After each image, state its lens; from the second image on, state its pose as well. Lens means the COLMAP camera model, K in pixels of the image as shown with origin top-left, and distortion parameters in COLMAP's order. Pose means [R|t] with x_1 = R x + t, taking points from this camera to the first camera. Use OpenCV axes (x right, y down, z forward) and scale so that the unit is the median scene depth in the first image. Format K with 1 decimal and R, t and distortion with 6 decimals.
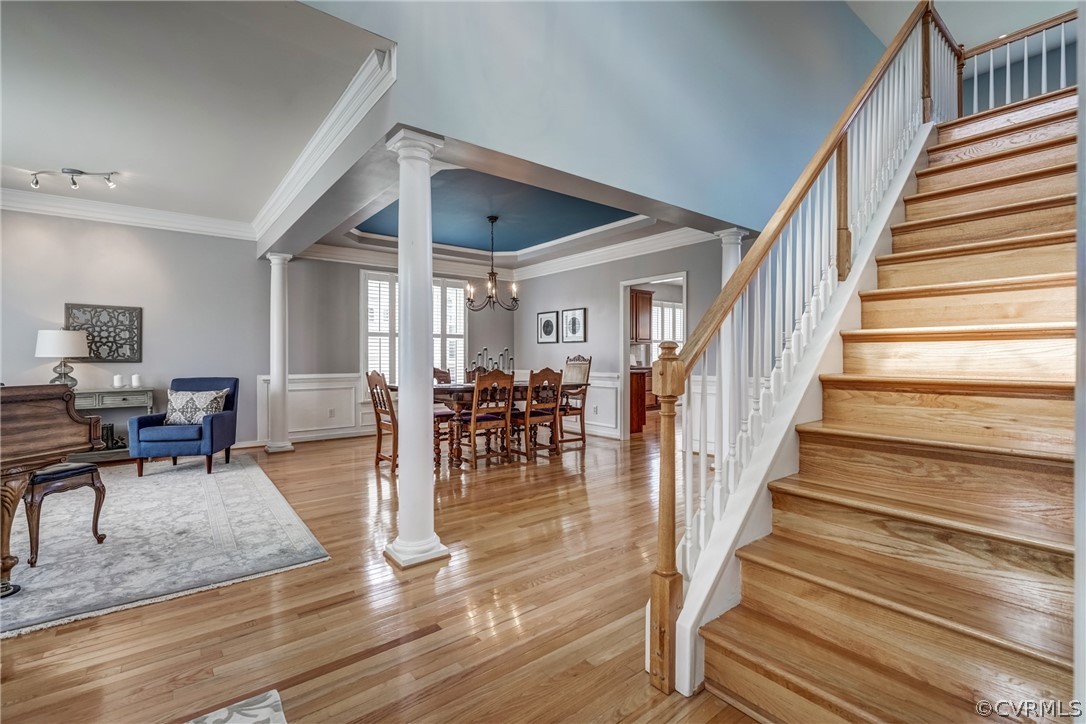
lens RADIAL K [[495.5, 0, 542.6], [0, 495.5, 358.2], [0, 0, 1]] dist [-0.004330, 0.000320]
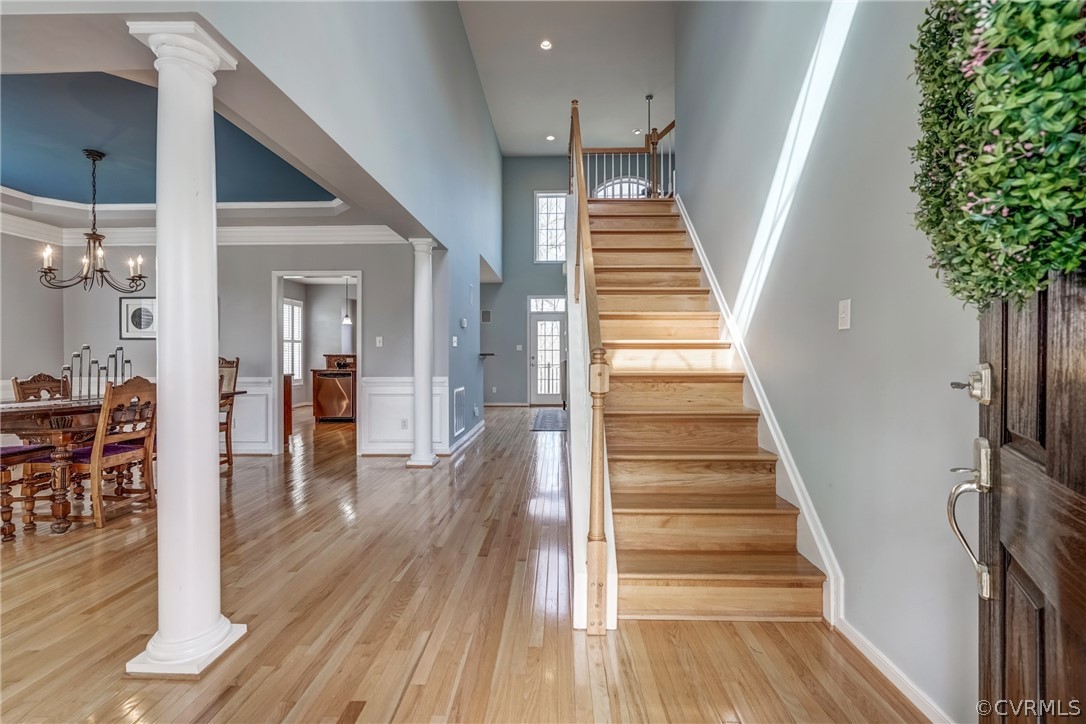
lens RADIAL K [[495.5, 0, 553.1], [0, 495.5, 355.1], [0, 0, 1]] dist [-0.004330, 0.000320]
pose [[0.632743, 0.002591, 0.774358, -0.226809], [0.002376, 0.999983, -0.005288, -0.002833], [-0.774358, 0.005185, 0.632726, 0.092615]]
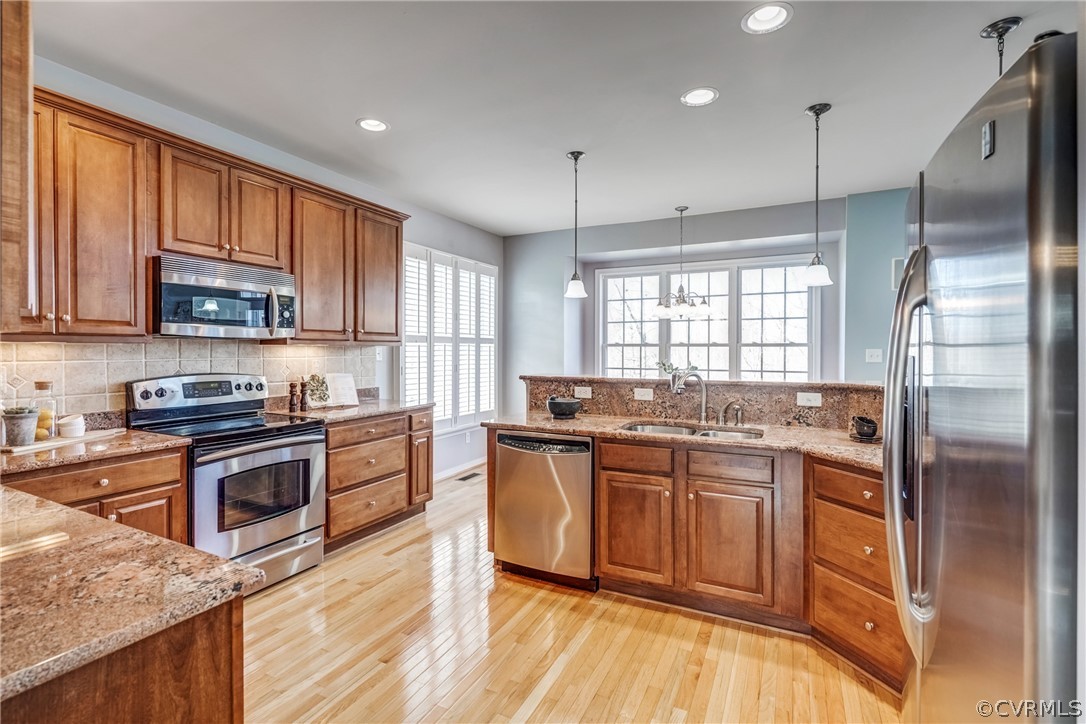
lens RADIAL K [[495.5, 0, 539.6], [0, 495.5, 351.9], [0, 0, 1]] dist [-0.004330, 0.000320]
pose [[0.908865, -0.001489, 0.417088, 0.272403], [0.000666, 0.999998, 0.002119, -0.044788], [-0.417090, -0.001648, 0.908864, 1.038839]]
